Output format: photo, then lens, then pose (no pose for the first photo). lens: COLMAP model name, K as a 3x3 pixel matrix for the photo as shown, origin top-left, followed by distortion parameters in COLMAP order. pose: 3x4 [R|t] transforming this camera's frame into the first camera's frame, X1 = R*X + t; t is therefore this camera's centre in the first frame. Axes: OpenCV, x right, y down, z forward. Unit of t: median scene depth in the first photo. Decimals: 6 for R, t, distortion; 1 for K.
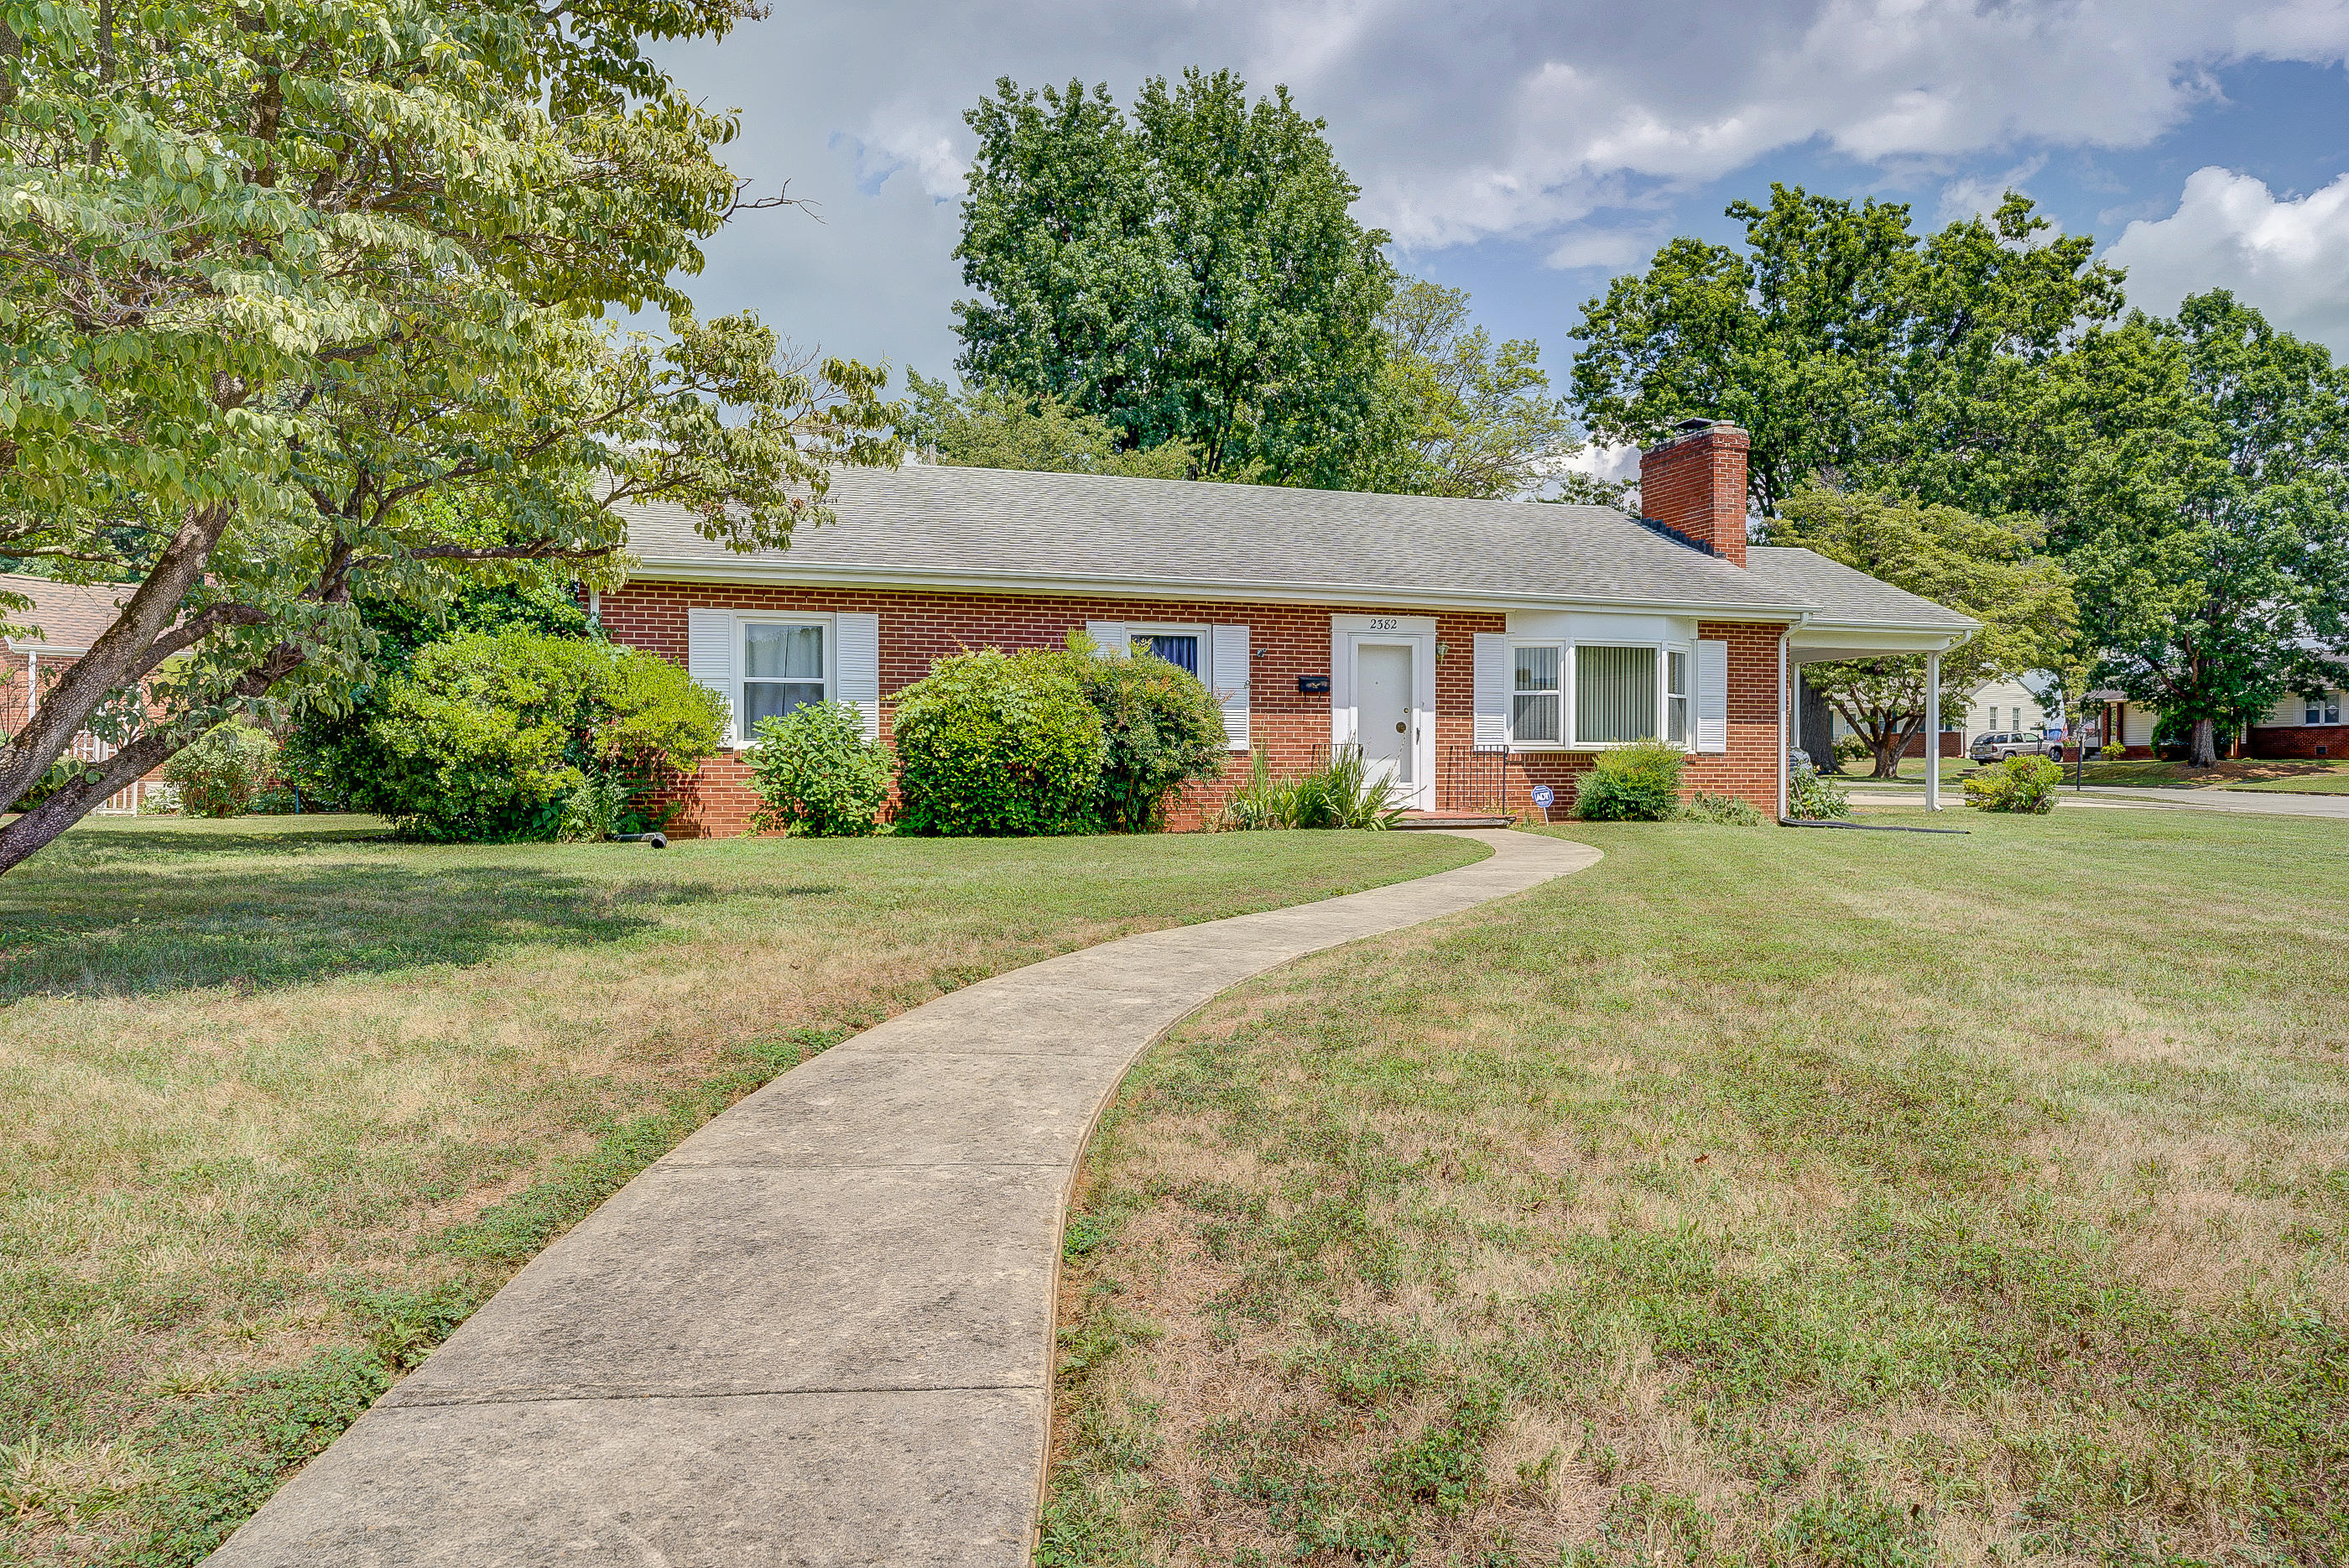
lens RADIAL K [[1662.4, 0, 1184.9], [0, 1662.4, 785.0], [0, 0, 1]] dist [0.009596, 0.004505]
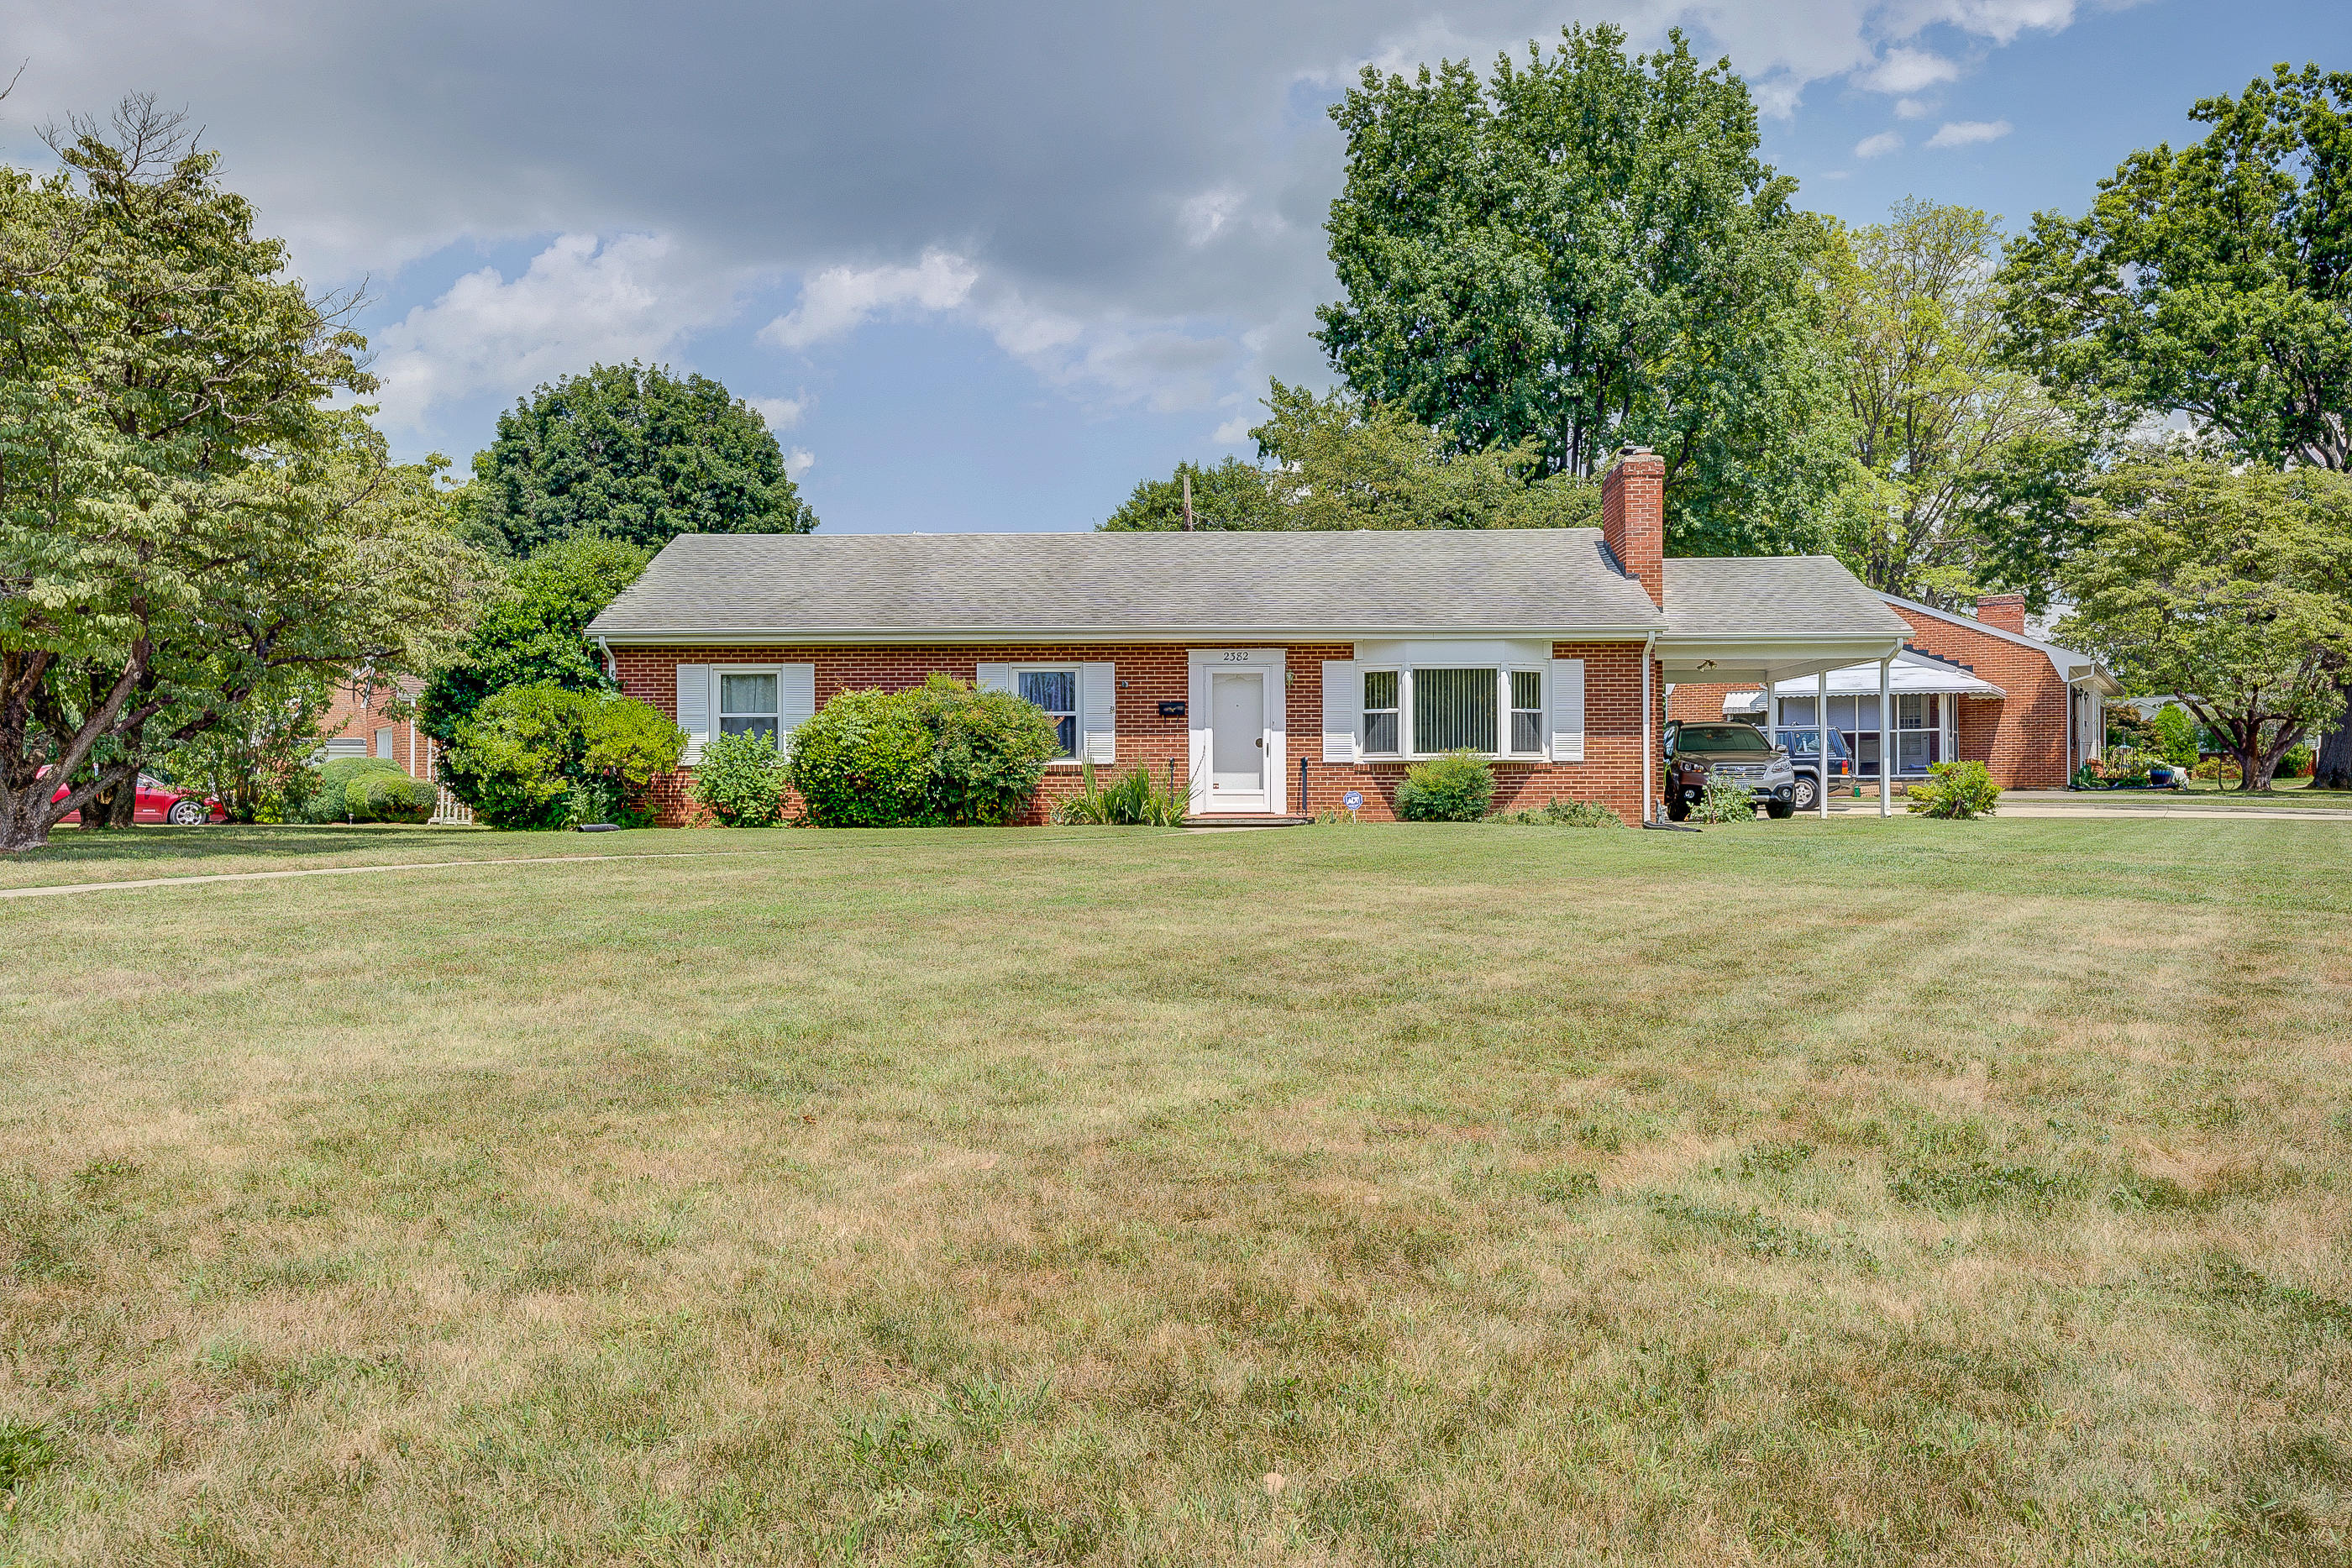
lens RADIAL K [[2015.5, 0, 1188.9], [0, 2015.5, 791.5], [0, 0, 1]] dist [0.059863, 0.015889]
pose [[0.936024, -0.006009, -0.351886, 0.588252], [0.001553, 0.999915, -0.012945, 0.018253], [0.351934, 0.011570, 0.935953, -0.358328]]
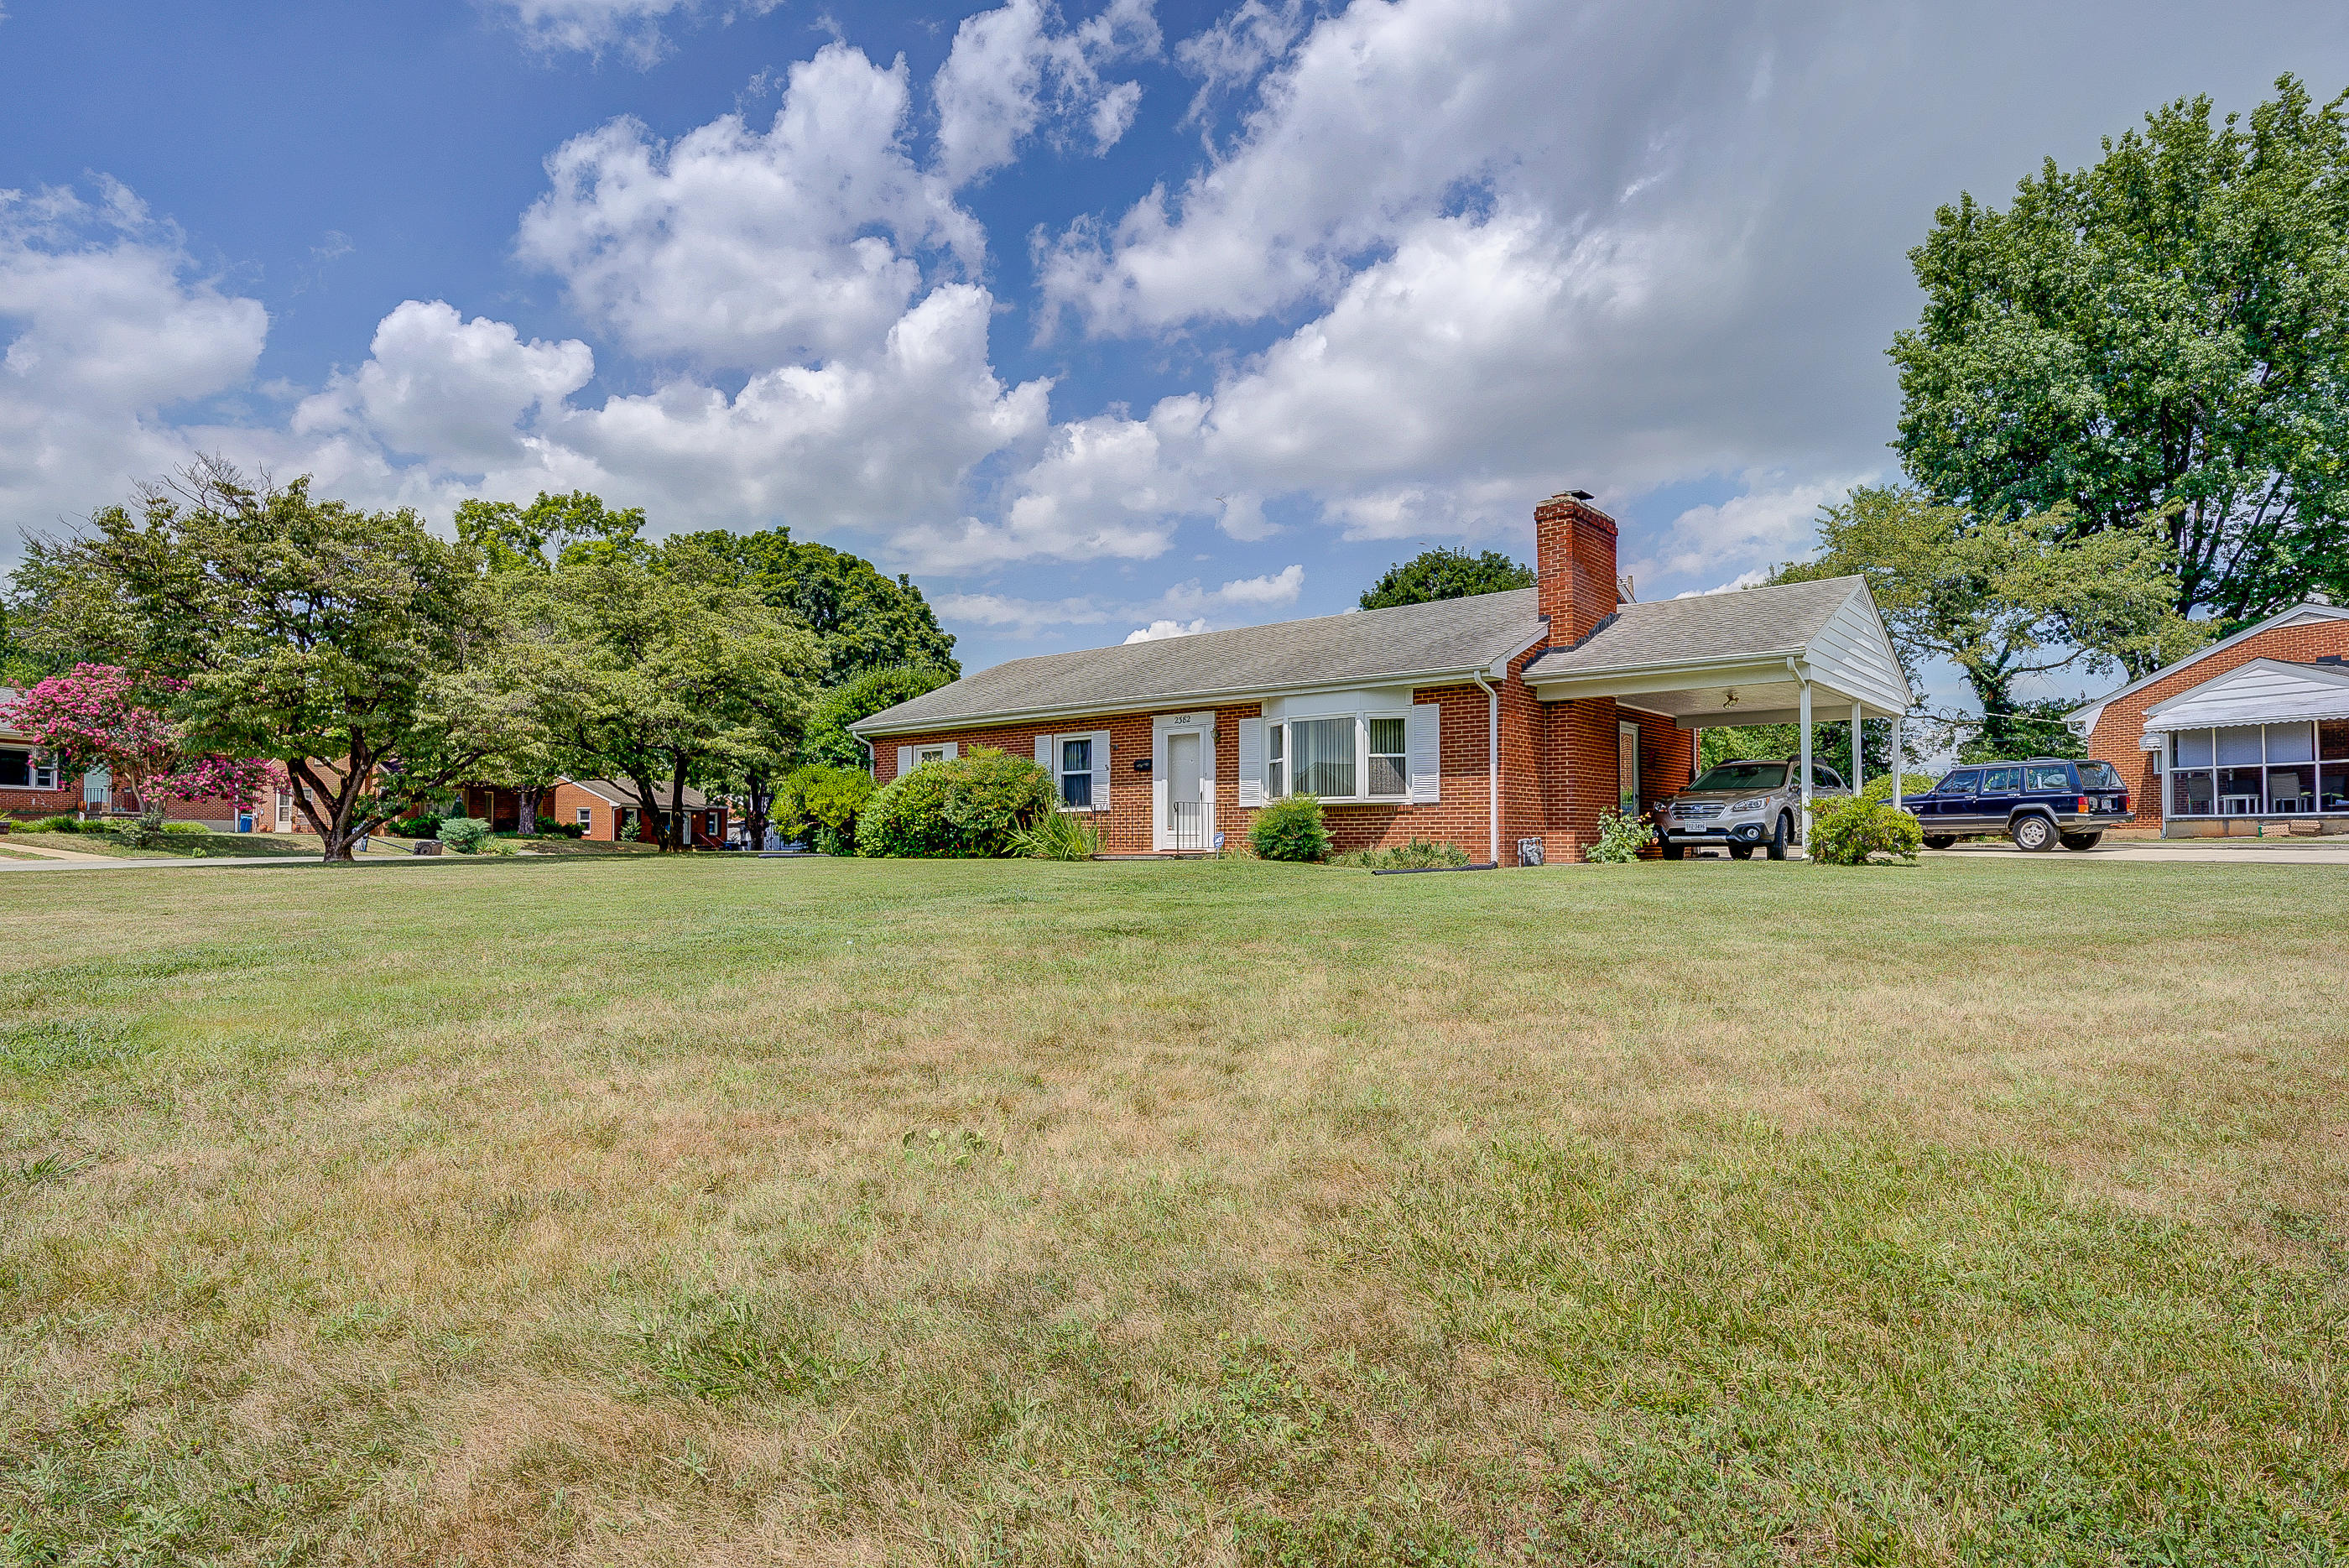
lens RADIAL K [[1260.5, 0, 1195.0], [0, 1260.5, 794.4], [0, 0, 1]] dist [0.002906, 0.001491]
pose [[0.496833, -0.033391, -0.867203, 1.046799], [-0.006808, 0.999079, -0.042369, 0.012821], [0.867819, 0.026954, 0.496149, 0.468963]]
